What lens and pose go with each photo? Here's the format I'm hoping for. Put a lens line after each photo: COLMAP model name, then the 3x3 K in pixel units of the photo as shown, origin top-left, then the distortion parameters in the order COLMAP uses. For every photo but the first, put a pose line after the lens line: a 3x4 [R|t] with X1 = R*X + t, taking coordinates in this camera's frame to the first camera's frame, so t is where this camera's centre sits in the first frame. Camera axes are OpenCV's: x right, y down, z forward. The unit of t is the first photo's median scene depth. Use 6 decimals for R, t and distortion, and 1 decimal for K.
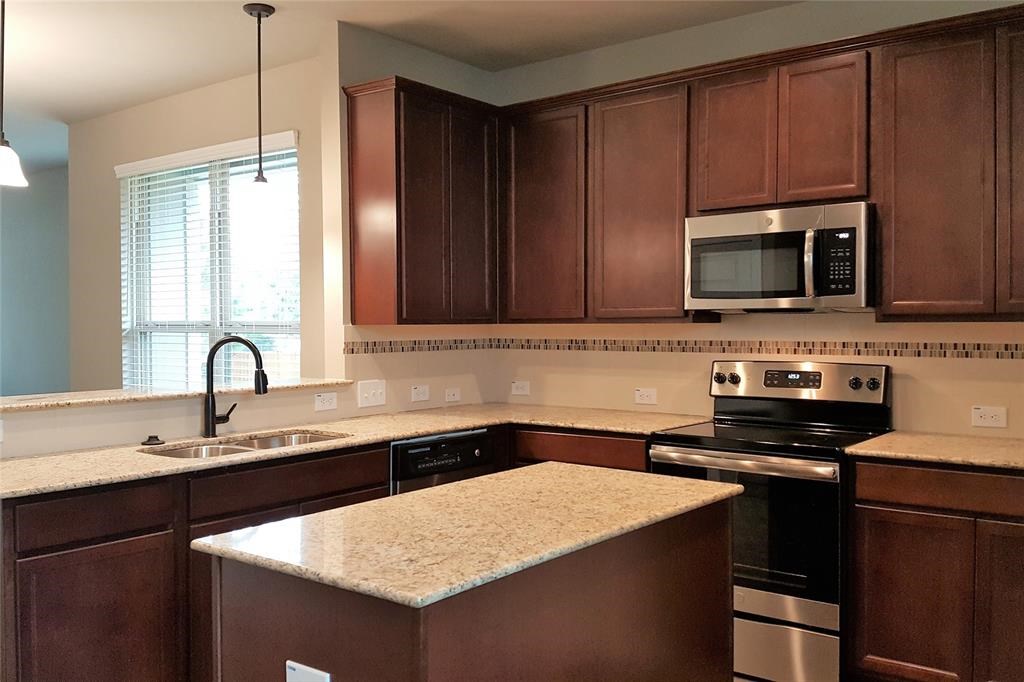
lens RADIAL K [[892.5, 0, 517.9], [0, 892.5, 335.9], [0, 0, 1]] dist [0.121746, -0.187502]
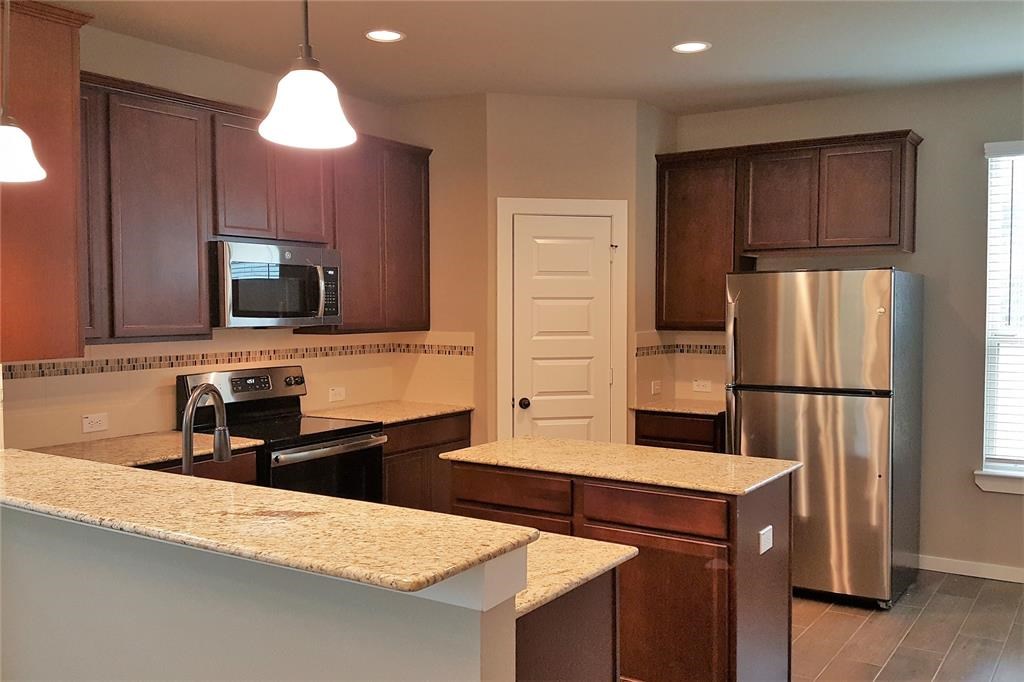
lens RADIAL K [[892.5, 0, 514.5], [0, 892.5, 342.3], [0, 0, 1]] dist [0.121746, -0.187502]
pose [[-0.076441, -0.041296, 0.996219, -0.922720], [0.015028, 0.998981, 0.042563, -0.053233], [-0.996961, 0.018225, -0.075743, 0.747392]]
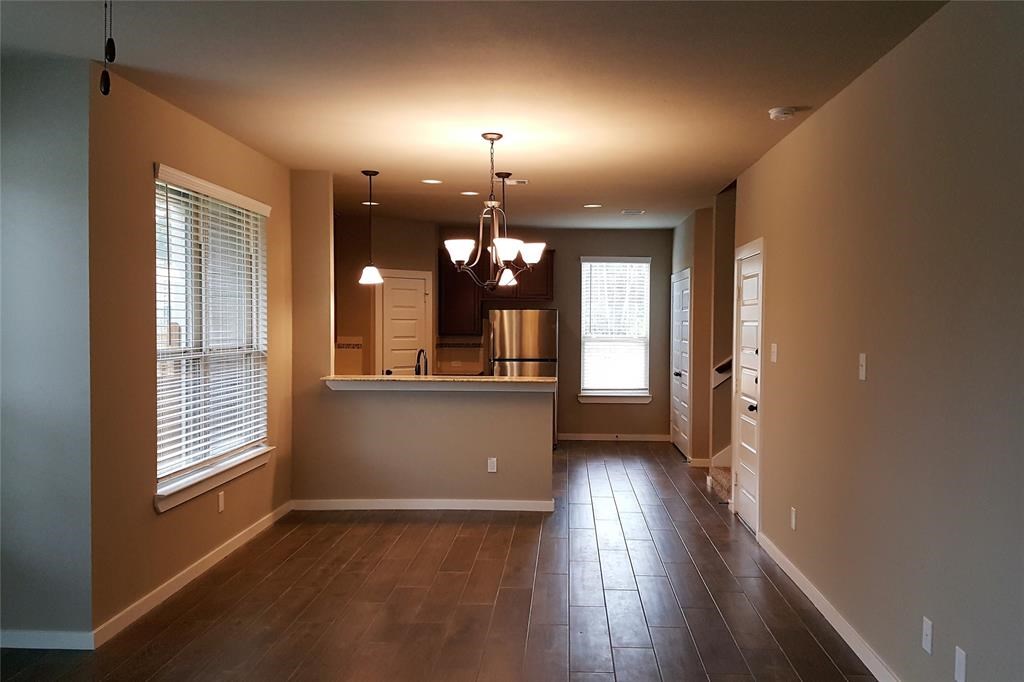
lens RADIAL K [[892.5, 0, 514.2], [0, 892.5, 341.9], [0, 0, 1]] dist [0.121746, -0.187502]
pose [[-0.579502, -0.014792, 0.814837, -1.998646], [0.008990, 0.999658, 0.024541, -0.056510], [-0.814921, 0.021546, -0.579171, 1.901896]]
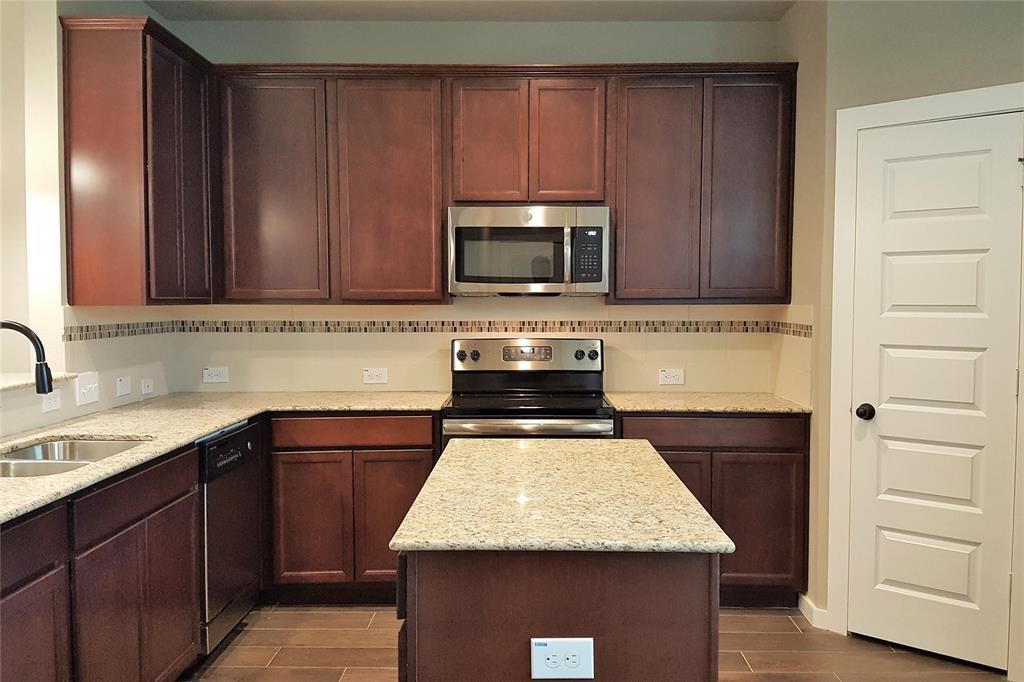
lens RADIAL K [[892.5, 0, 530.1], [0, 892.5, 335.9], [0, 0, 1]] dist [0.121746, -0.187502]
pose [[0.792247, -0.020014, 0.609872, -0.394791], [0.005792, 0.999664, 0.025281, -0.003735], [-0.610173, -0.016496, 0.792097, 0.091909]]
